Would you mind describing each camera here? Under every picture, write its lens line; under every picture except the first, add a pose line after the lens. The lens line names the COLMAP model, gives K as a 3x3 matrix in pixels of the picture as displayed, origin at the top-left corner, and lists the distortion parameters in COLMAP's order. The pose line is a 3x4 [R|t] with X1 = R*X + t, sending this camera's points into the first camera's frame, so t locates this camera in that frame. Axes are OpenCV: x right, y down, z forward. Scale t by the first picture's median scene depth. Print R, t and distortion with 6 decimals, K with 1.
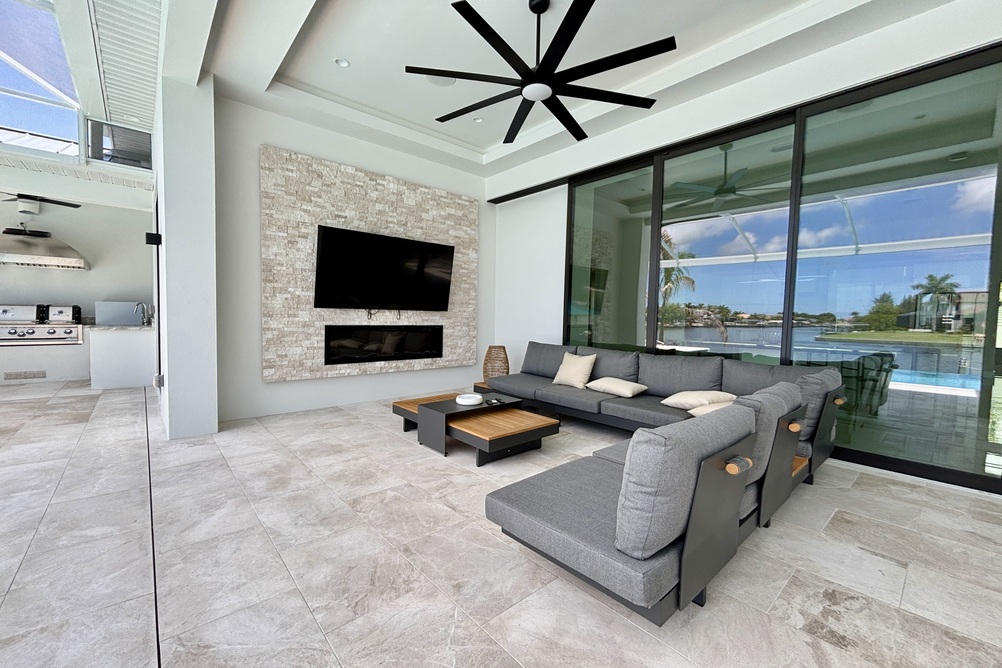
lens RADIAL K [[407.9, 0, 496.4], [0, 407.9, 336.6], [0, 0, 1]] dist [0.006667, -0.000551]
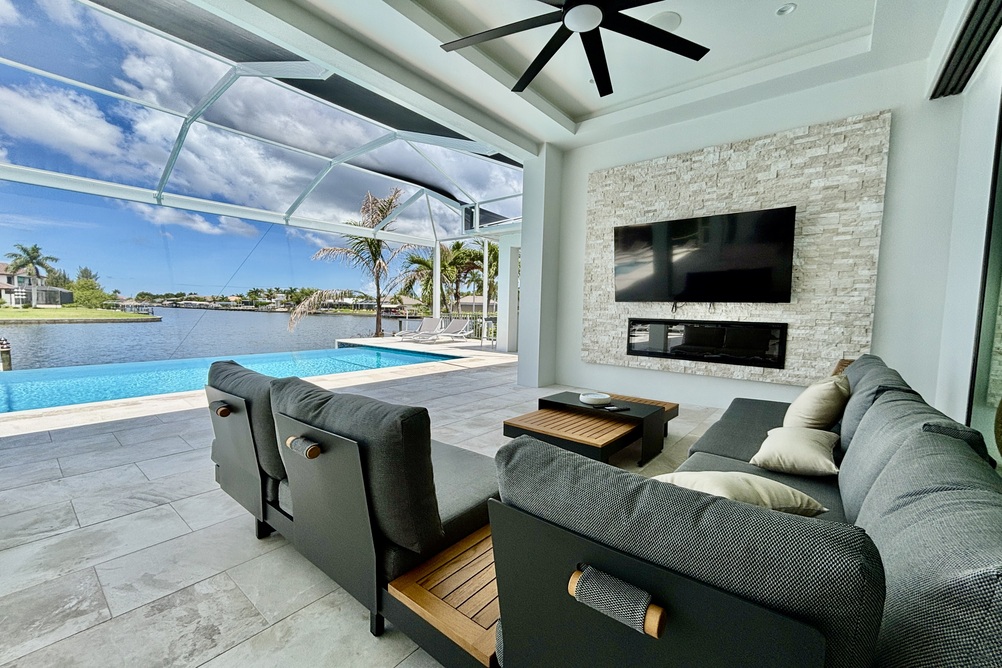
lens RADIAL K [[407.9, 0, 498.9], [0, 407.9, 334.3], [0, 0, 1]] dist [0.006667, -0.000551]
pose [[0.160871, 0.048288, -0.985794, 0.534282], [-0.068639, 0.996932, 0.037633, -0.001555], [0.984586, 0.061610, 0.163692, 0.447411]]
